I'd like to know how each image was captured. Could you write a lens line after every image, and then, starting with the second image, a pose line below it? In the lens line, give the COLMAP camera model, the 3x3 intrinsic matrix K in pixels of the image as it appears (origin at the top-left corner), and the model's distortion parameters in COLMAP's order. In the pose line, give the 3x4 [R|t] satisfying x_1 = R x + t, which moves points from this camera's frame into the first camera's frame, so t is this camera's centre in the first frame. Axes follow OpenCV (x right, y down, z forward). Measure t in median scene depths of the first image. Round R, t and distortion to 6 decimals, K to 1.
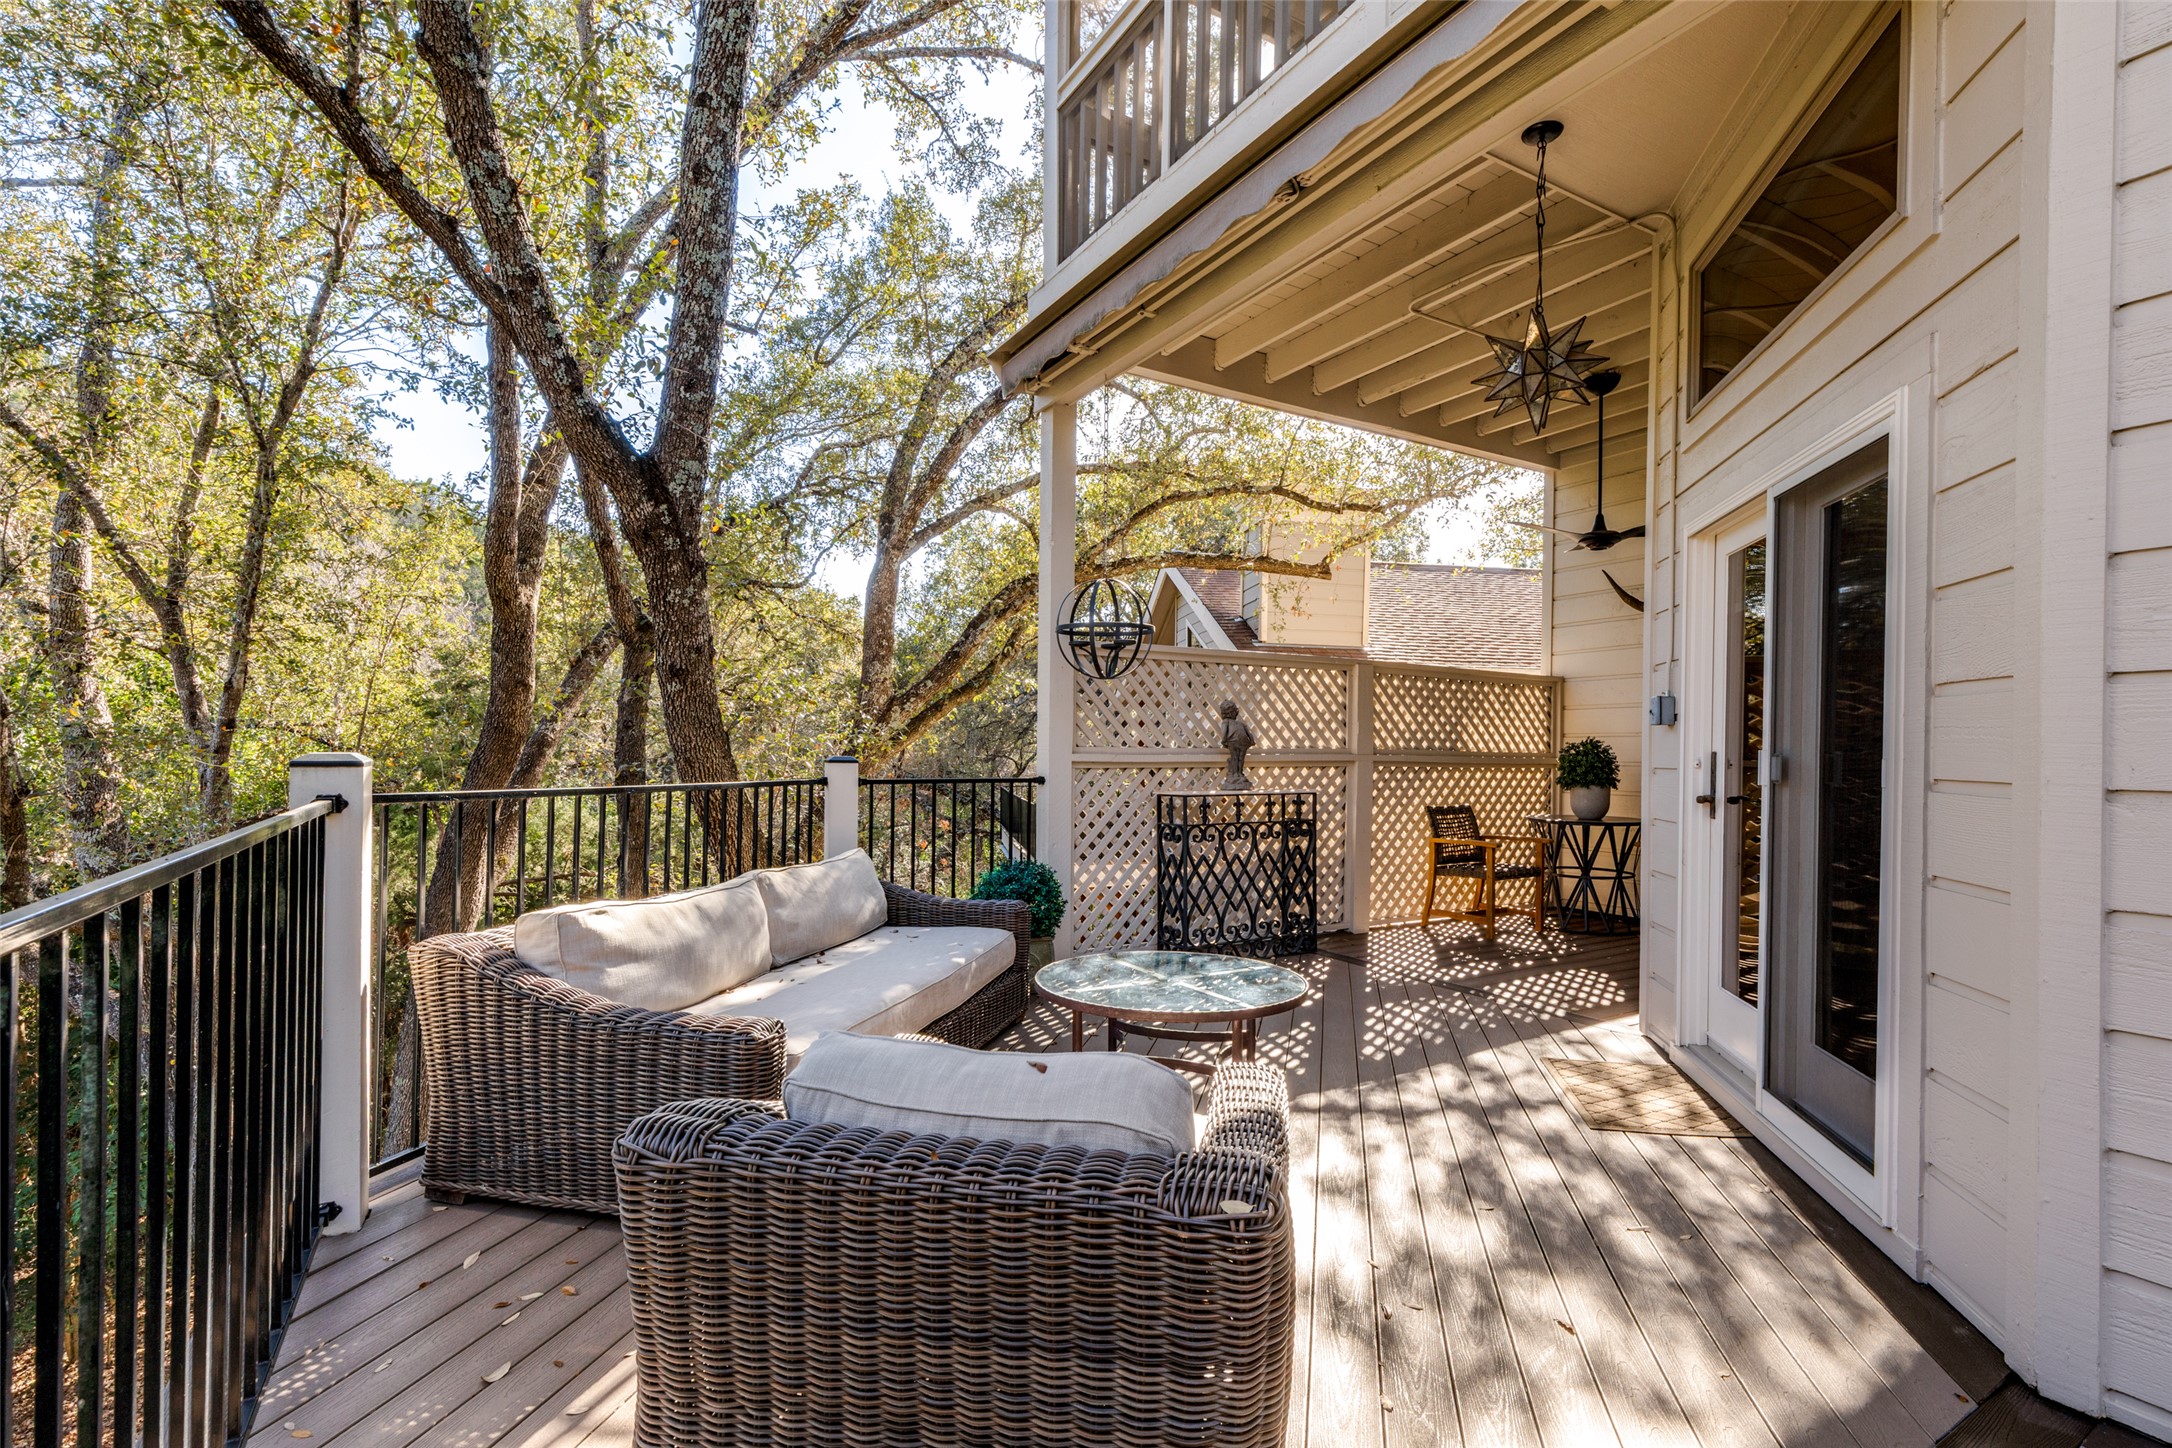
lens RADIAL K [[992.1, 0, 1091.6], [0, 992.1, 748.7], [0, 0, 1]] dist [0.000671, 0.000167]
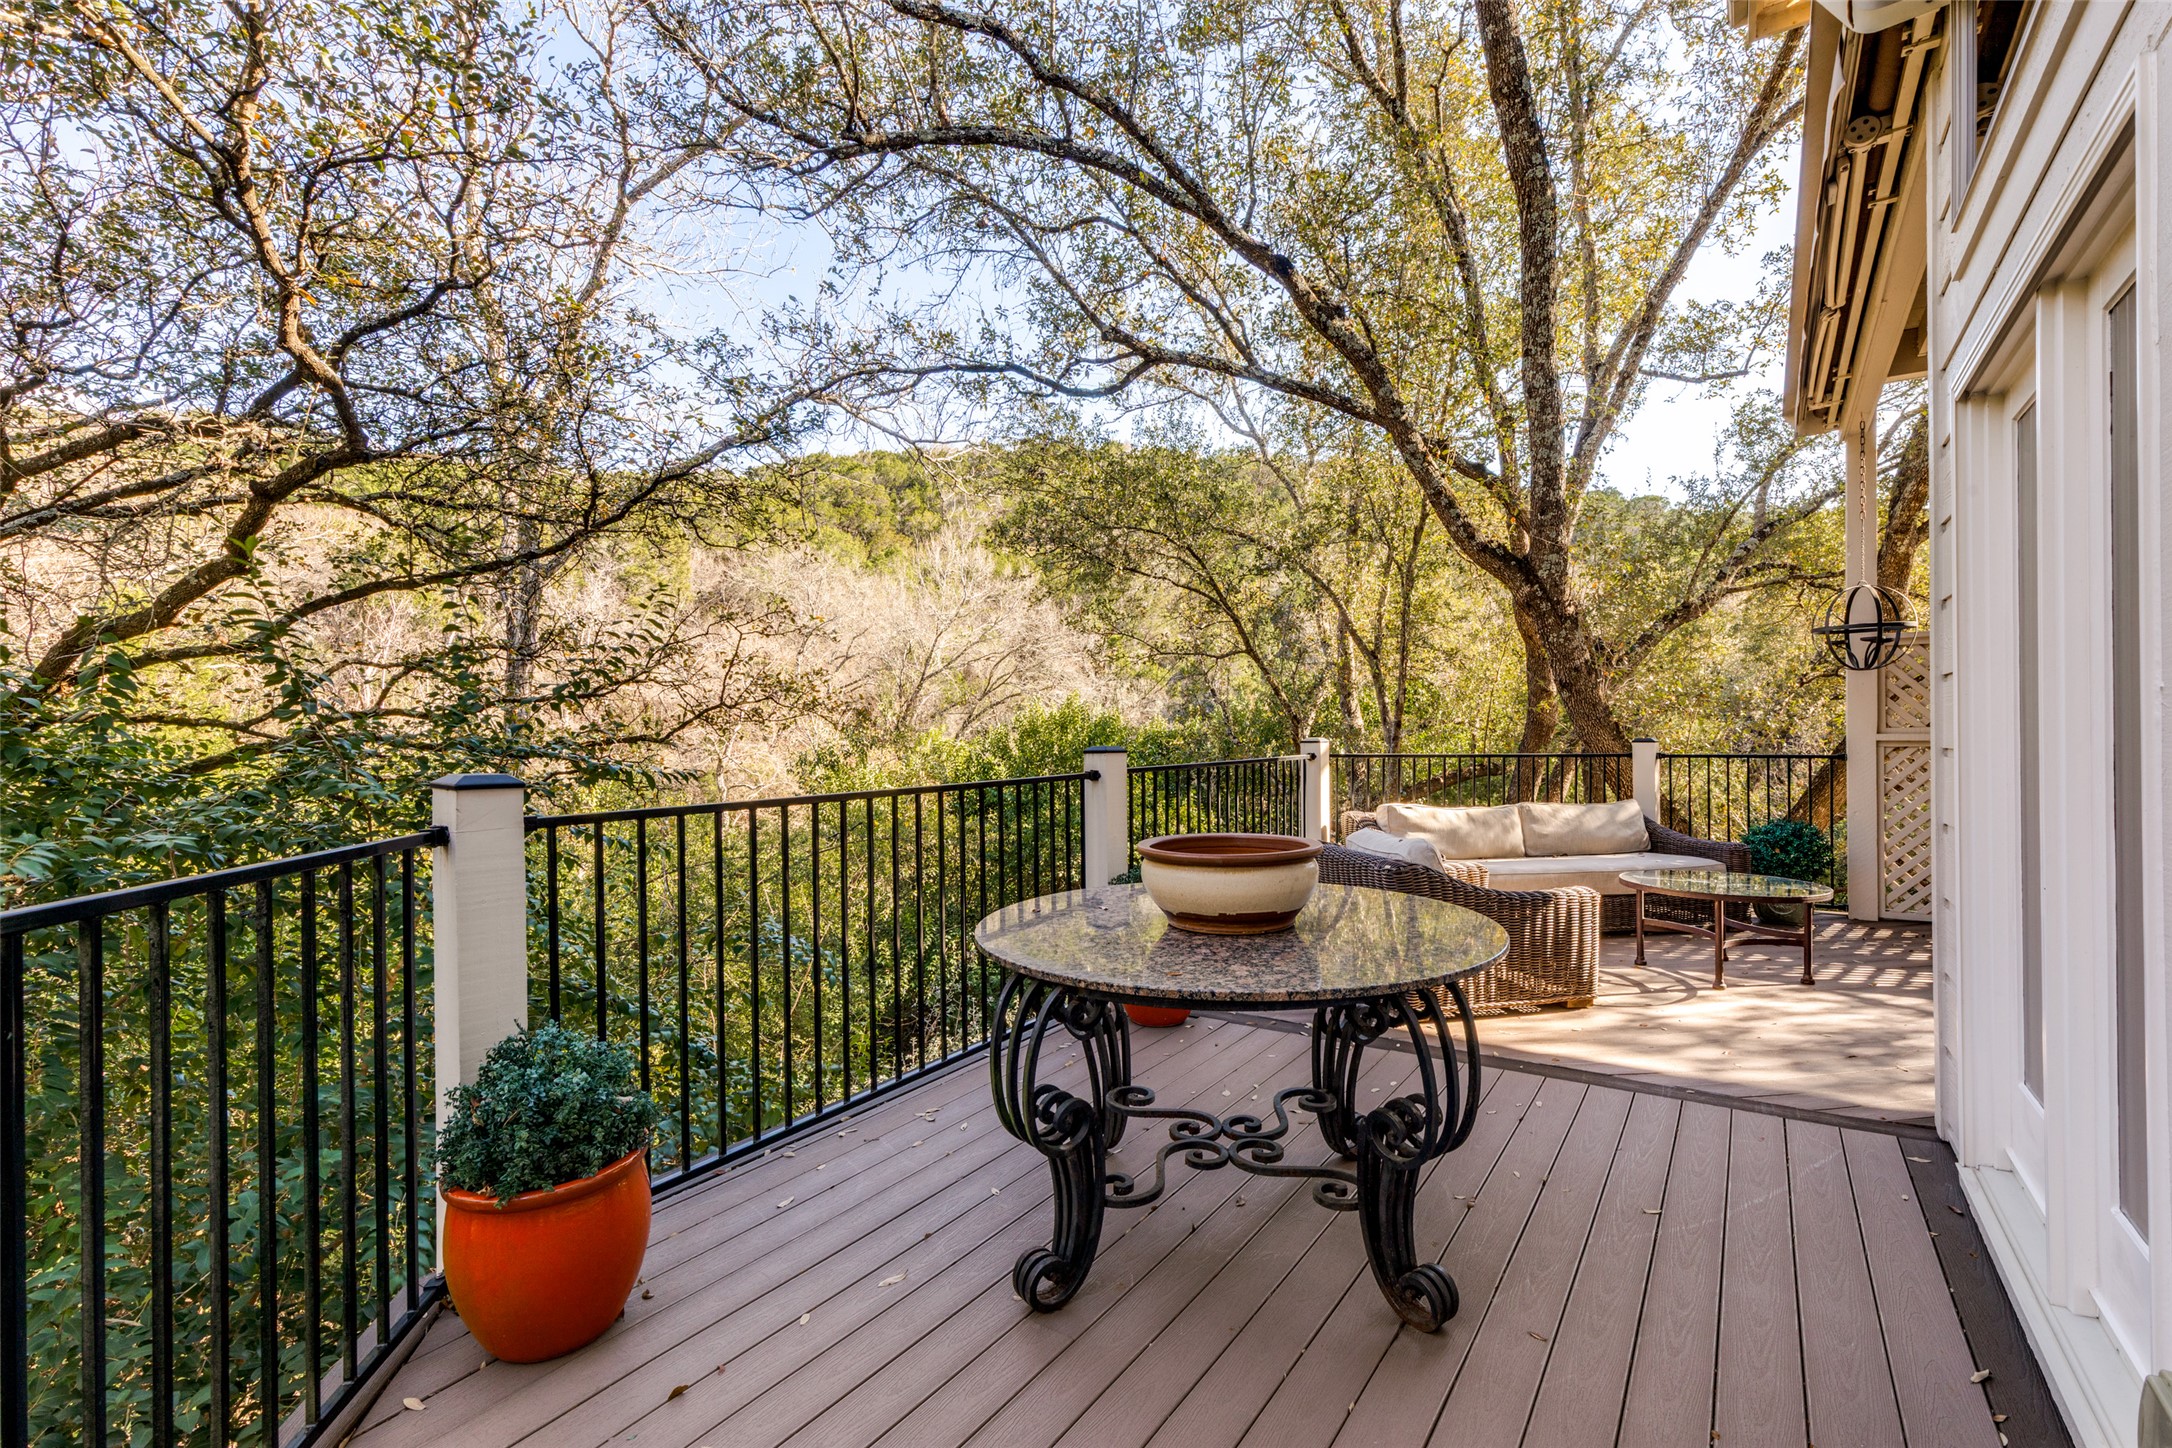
lens RADIAL K [[992.1, 0, 1091.6], [0, 992.1, 748.7], [0, 0, 1]] dist [0.000671, 0.000167]
pose [[0.426963, -0.003633, -0.904262, 0.734254], [0.012241, 0.999924, 0.001763, 0.010790], [0.904186, -0.011822, 0.426975, -0.360786]]
